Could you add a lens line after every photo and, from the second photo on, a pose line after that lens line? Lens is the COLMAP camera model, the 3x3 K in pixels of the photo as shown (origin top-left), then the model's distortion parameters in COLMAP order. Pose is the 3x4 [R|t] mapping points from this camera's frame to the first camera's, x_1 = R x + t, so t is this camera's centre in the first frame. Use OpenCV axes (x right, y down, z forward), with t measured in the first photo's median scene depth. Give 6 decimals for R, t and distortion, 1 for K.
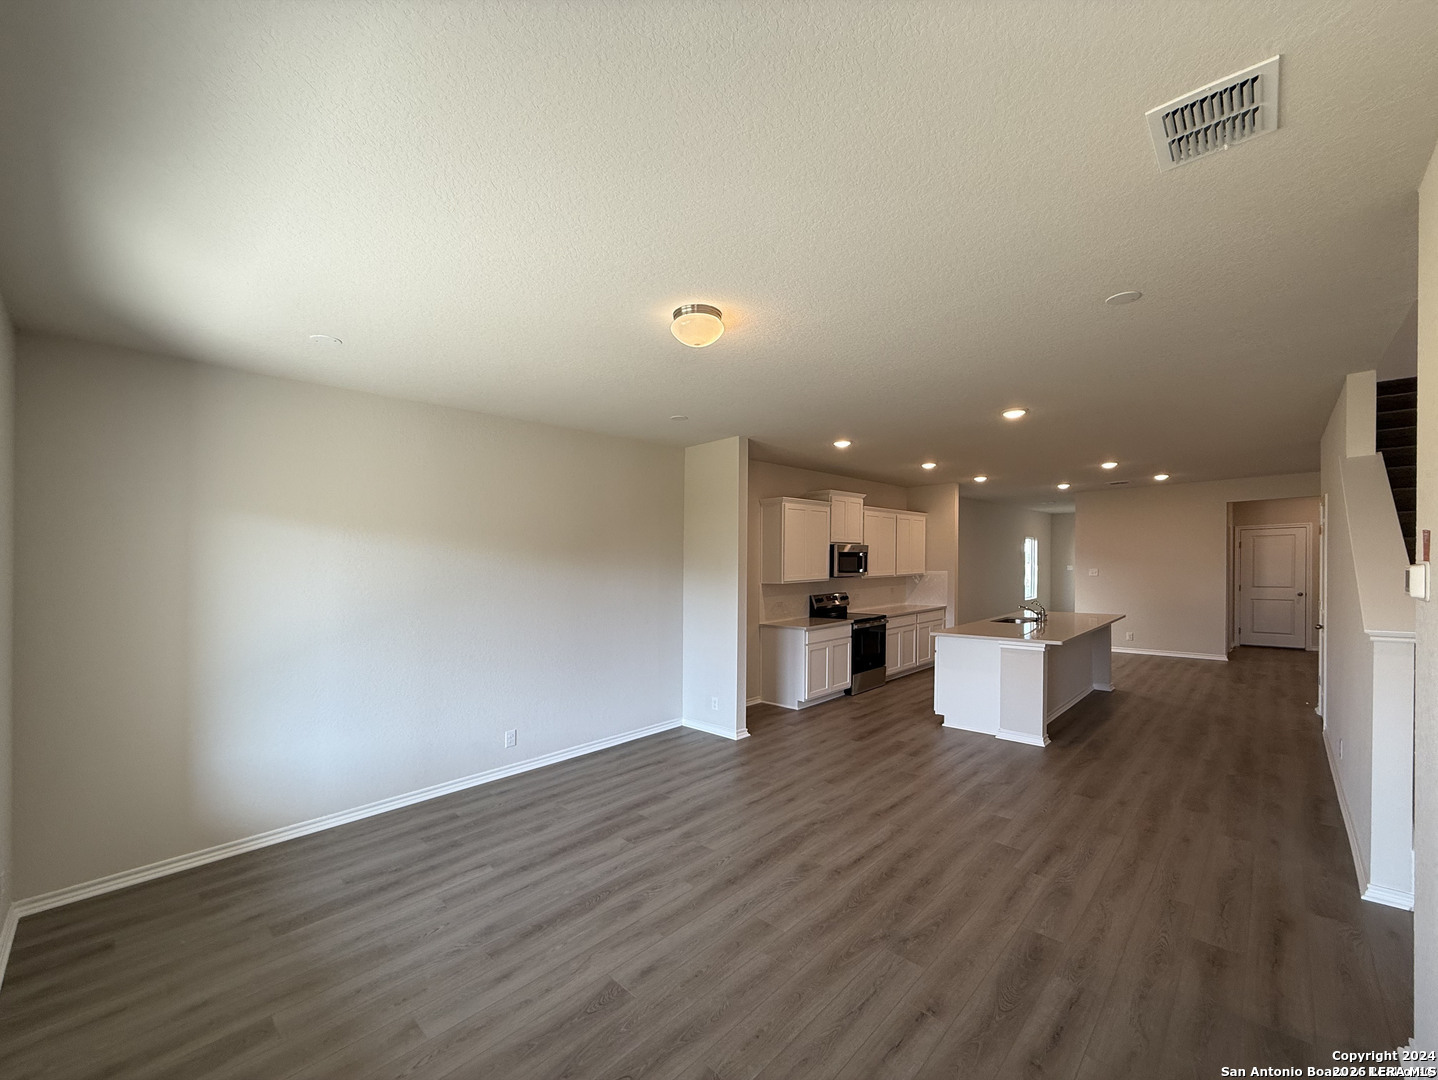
lens RADIAL K [[577.3, 0, 722.7], [0, 577.3, 533.0], [0, 0, 1]] dist [-0.008995, 0.000721]
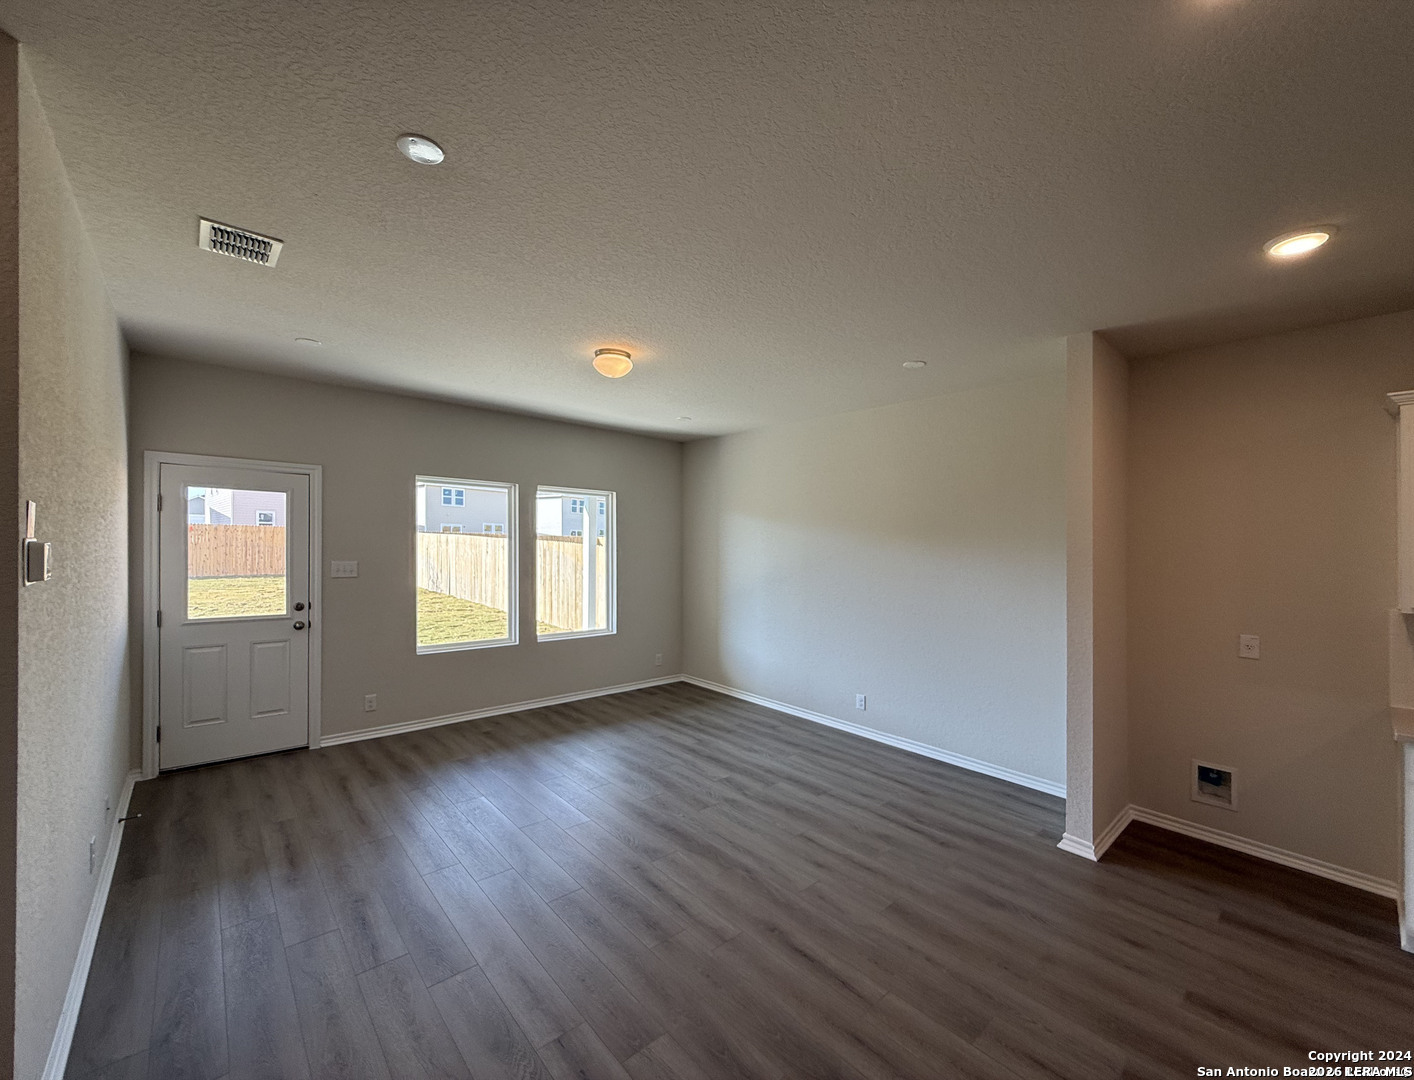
lens RADIAL K [[586.8, 0, 699.6], [0, 586.8, 537.5], [0, 0, 1]] dist [0.001554, -0.000076]
pose [[-0.089995, 0.011445, -0.995876, 0.906206], [0.028236, 0.999561, 0.008936, 0.030589], [0.995542, -0.027316, -0.090279, 0.951755]]
